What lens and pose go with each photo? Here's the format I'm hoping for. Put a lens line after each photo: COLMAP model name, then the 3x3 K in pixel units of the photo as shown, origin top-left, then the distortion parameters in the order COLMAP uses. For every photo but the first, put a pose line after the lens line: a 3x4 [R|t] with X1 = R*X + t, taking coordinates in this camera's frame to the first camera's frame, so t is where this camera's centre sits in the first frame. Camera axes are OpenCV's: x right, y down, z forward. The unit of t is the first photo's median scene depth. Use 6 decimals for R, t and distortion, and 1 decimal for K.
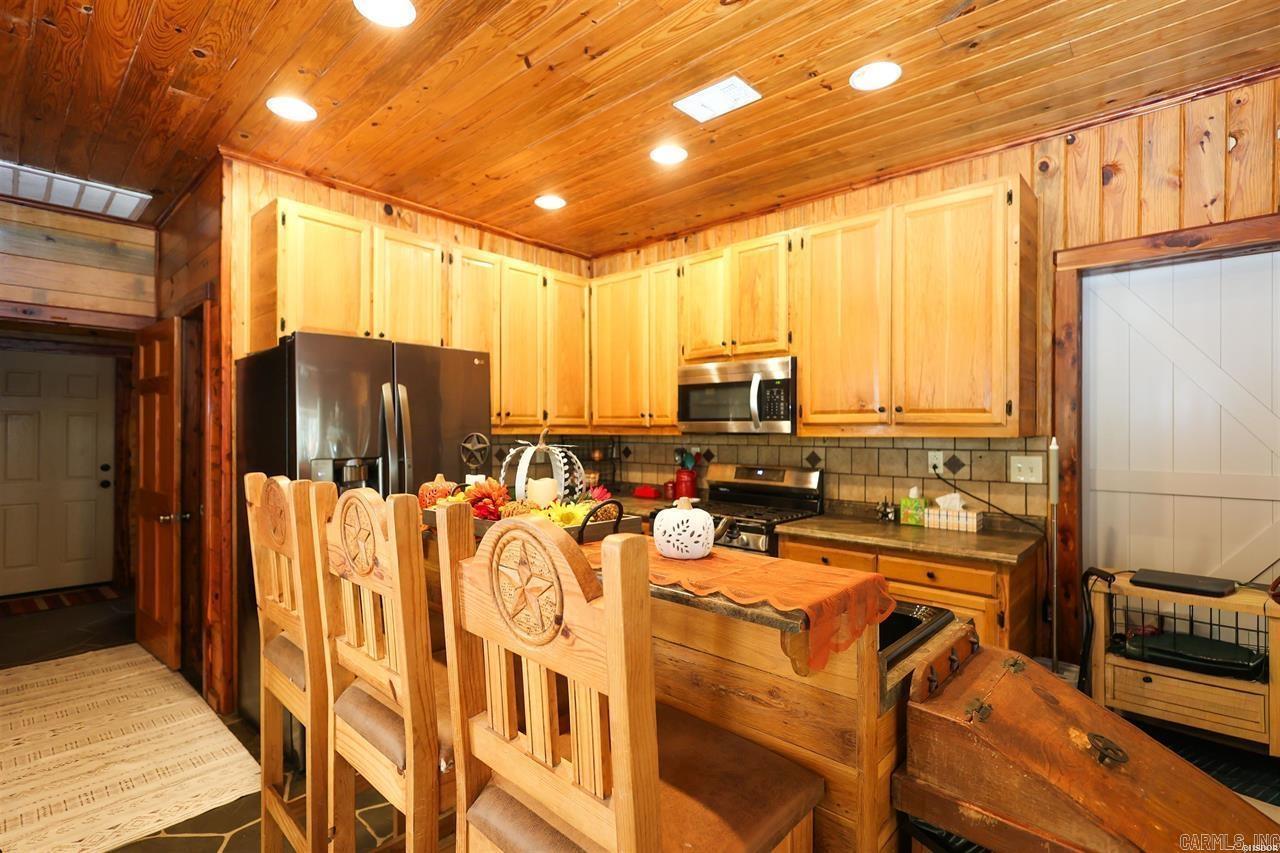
lens RADIAL K [[588.2, 0, 637.6], [0, 588.2, 429.2], [0, 0, 1]] dist [-0.000253, -0.000135]
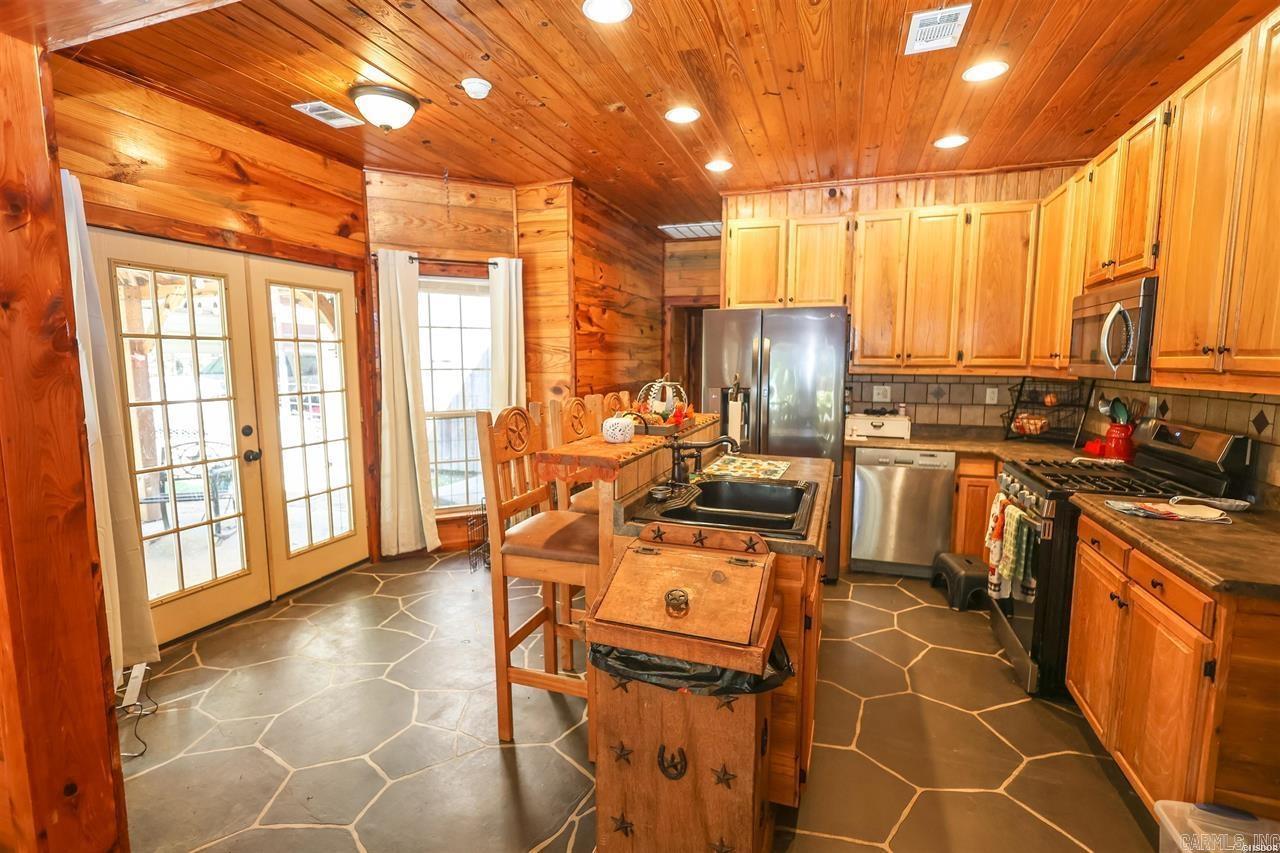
lens RADIAL K [[588.2, 0, 639.8], [0, 588.2, 428.0], [0, 0, 1]] dist [-0.000253, -0.000135]
pose [[0.399911, 0.107231, -0.910260, 0.589378], [-0.005281, 0.993386, 0.114703, -0.014329], [0.916539, -0.041064, 0.397832, 0.097302]]
